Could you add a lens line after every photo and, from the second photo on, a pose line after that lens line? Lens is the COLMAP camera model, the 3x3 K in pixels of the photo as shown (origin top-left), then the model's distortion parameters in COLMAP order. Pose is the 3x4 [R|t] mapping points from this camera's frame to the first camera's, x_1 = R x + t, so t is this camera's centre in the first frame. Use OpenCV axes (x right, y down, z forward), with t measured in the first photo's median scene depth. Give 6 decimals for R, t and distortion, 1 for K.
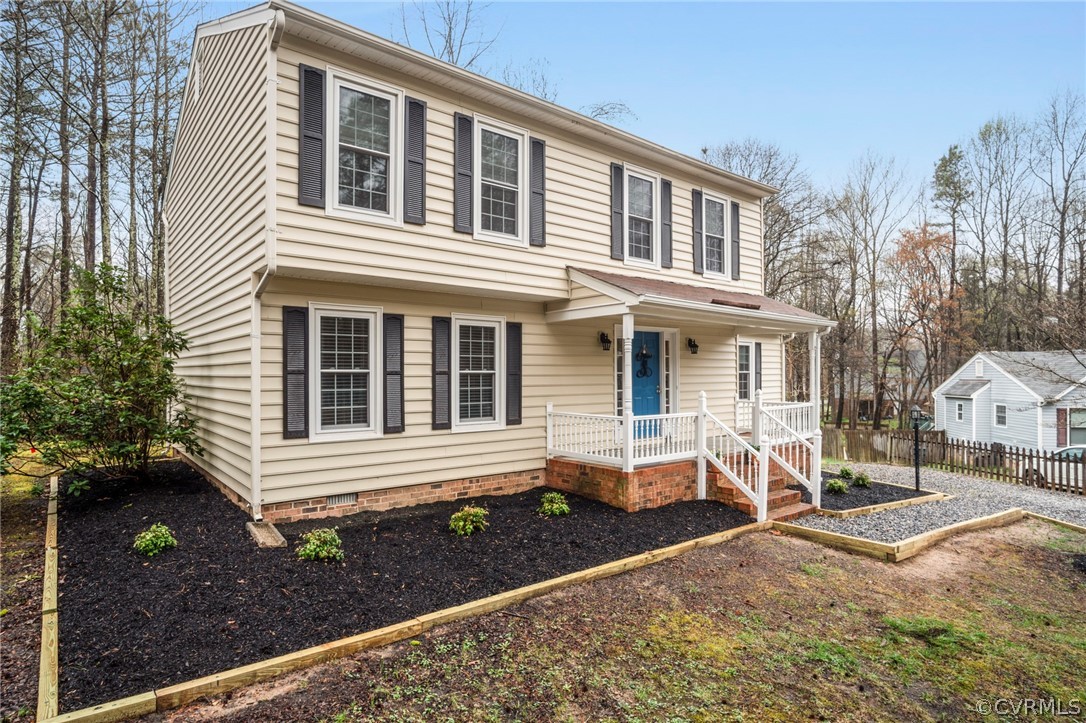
lens RADIAL K [[587.9, 0, 548.5], [0, 587.9, 379.3], [0, 0, 1]] dist [-0.031063, 0.002840]
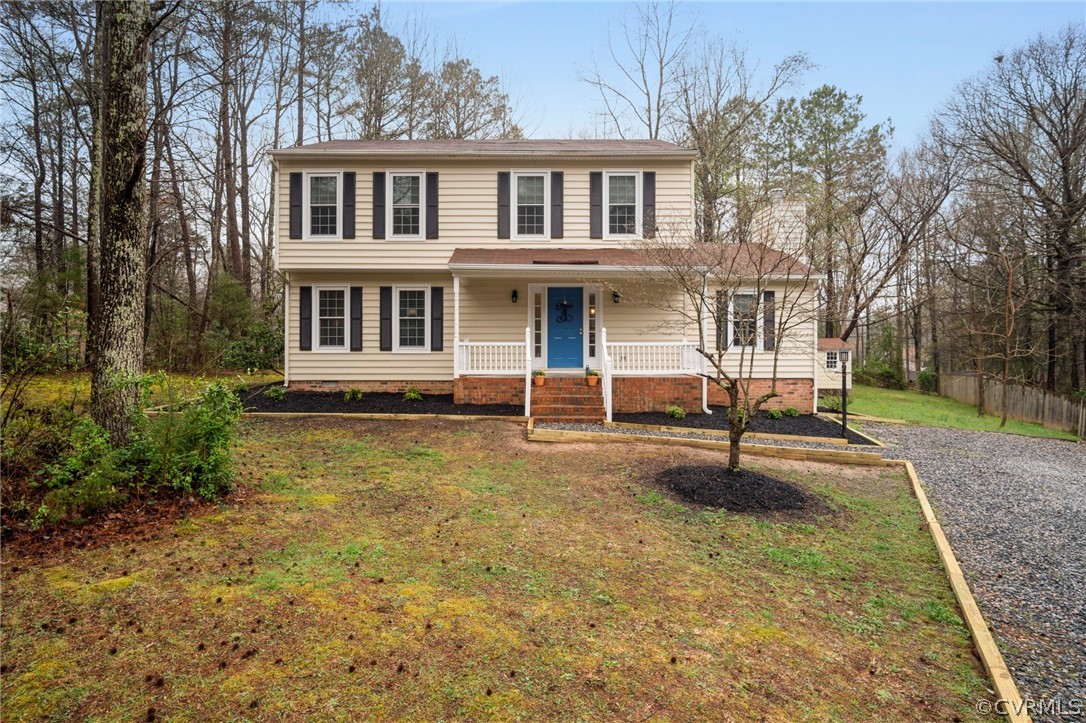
lens RADIAL K [[587.9, 0, 544.5], [0, 587.9, 356.3], [0, 0, 1]] dist [-0.031063, 0.002840]
pose [[0.778414, 0.009700, -0.627676, 1.274109], [-0.006601, 0.999952, 0.007267, 0.084985], [0.627716, -0.001513, 0.778441, -0.065260]]
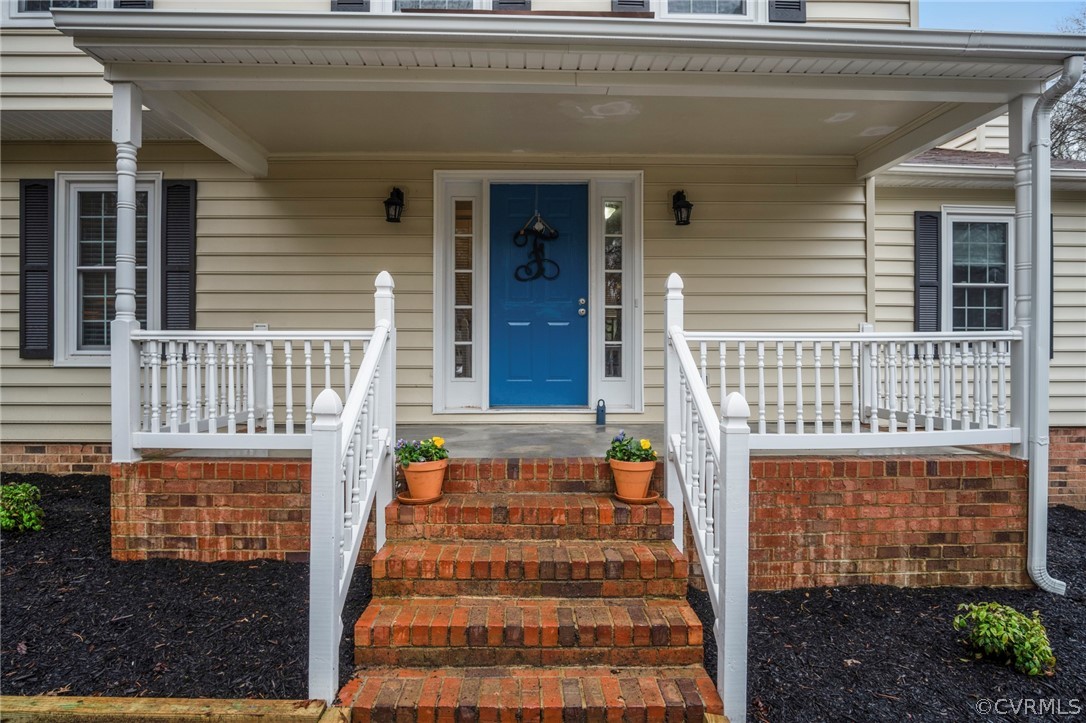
lens RADIAL K [[587.9, 0, 546.4], [0, 587.9, 358.3], [0, 0, 1]] dist [-0.031063, 0.002840]
pose [[0.787119, 0.006968, -0.616762, 0.617953], [-0.007890, 0.999968, 0.001228, 0.078861], [0.616751, 0.003900, 0.787149, 0.845677]]
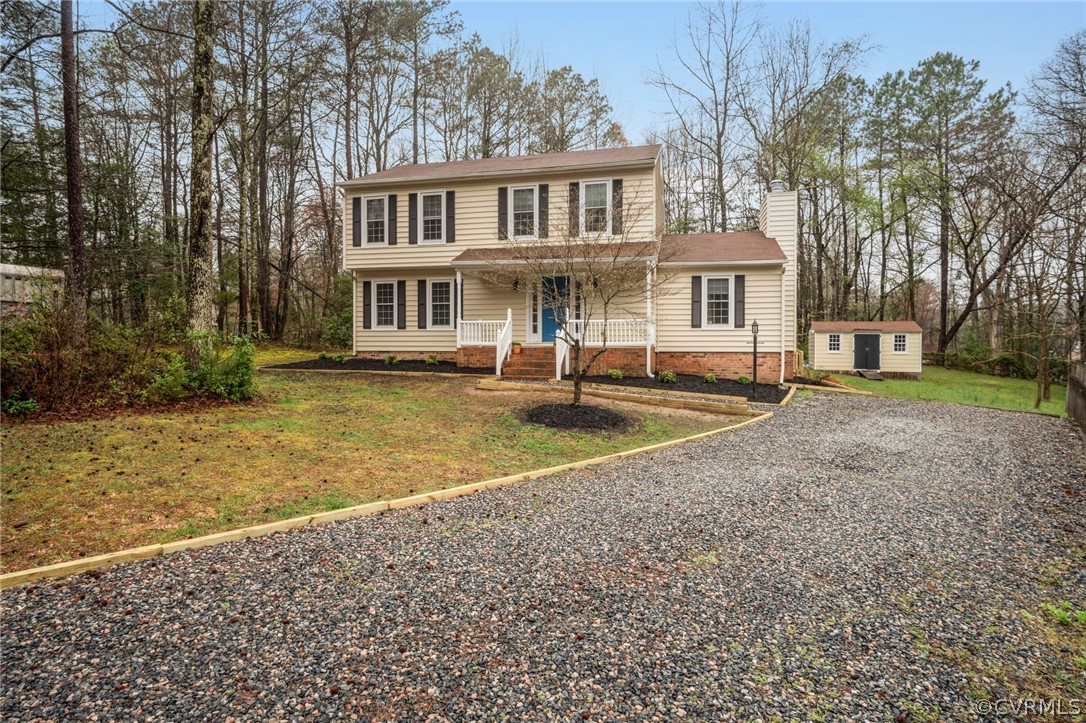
lens RADIAL K [[587.9, 0, 546.8], [0, 587.9, 356.7], [0, 0, 1]] dist [-0.031063, 0.002840]
pose [[0.599425, 0.024369, -0.800060, 1.938405], [-0.007041, 0.999658, 0.025173, 0.132487], [0.800400, -0.009456, 0.599392, 0.009787]]
